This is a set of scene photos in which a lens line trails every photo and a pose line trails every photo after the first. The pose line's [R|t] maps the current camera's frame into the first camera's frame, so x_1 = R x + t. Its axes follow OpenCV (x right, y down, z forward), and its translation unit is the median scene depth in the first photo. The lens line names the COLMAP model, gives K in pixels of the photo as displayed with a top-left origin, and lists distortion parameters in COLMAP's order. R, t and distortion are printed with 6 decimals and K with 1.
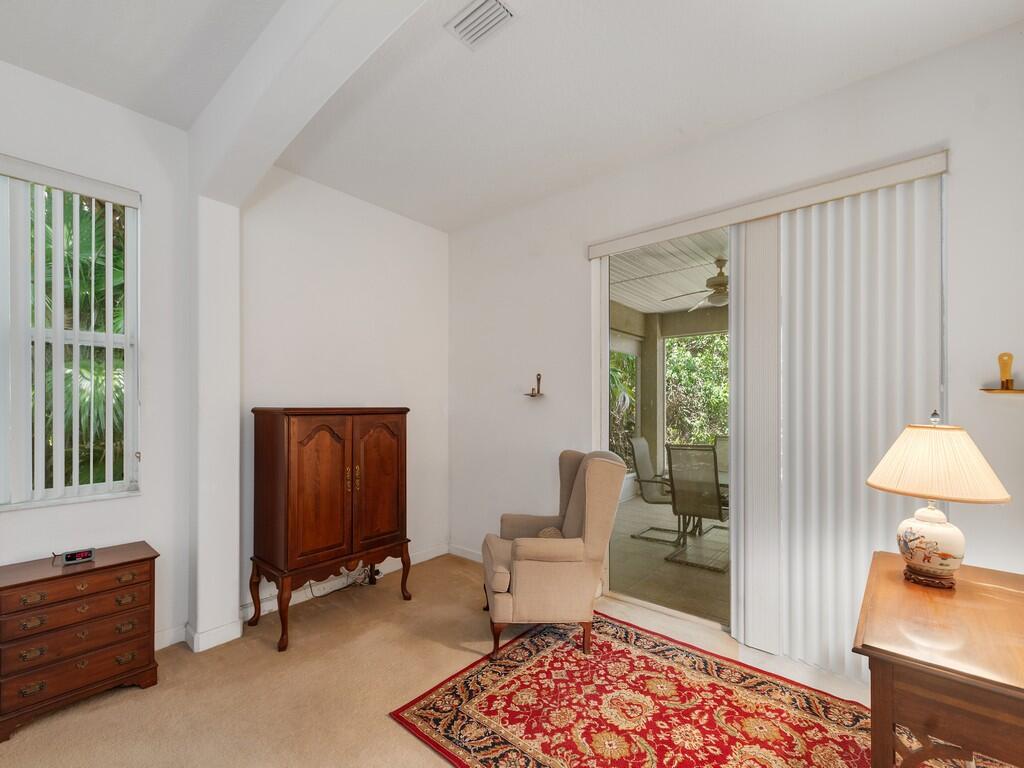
lens RADIAL K [[450.3, 0, 511.8], [0, 450.3, 406.9], [0, 0, 1]] dist [0.000512, 0.000092]
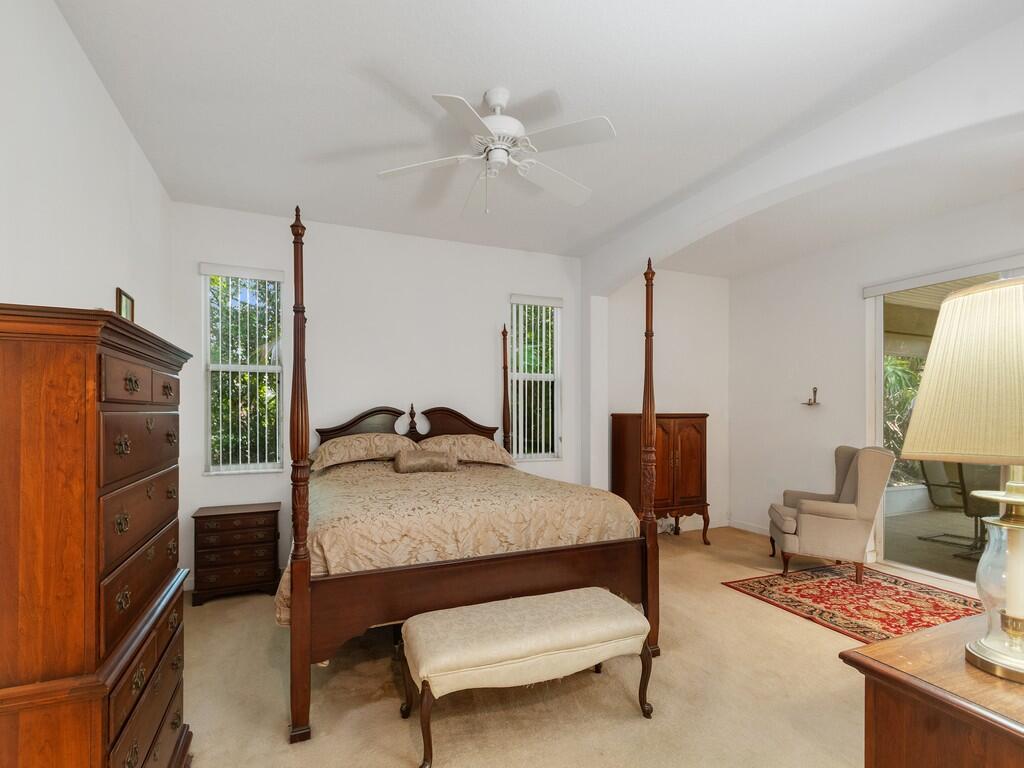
lens RADIAL K [[460.0, 0, 510.1], [0, 460.0, 415.2], [0, 0, 1]] dist [0.030415, -0.018867]
pose [[0.878837, 0.002613, -0.477116, -0.101648], [-0.000070, 0.999986, 0.005348, -0.002105], [0.477123, -0.004666, 0.878824, -0.809782]]
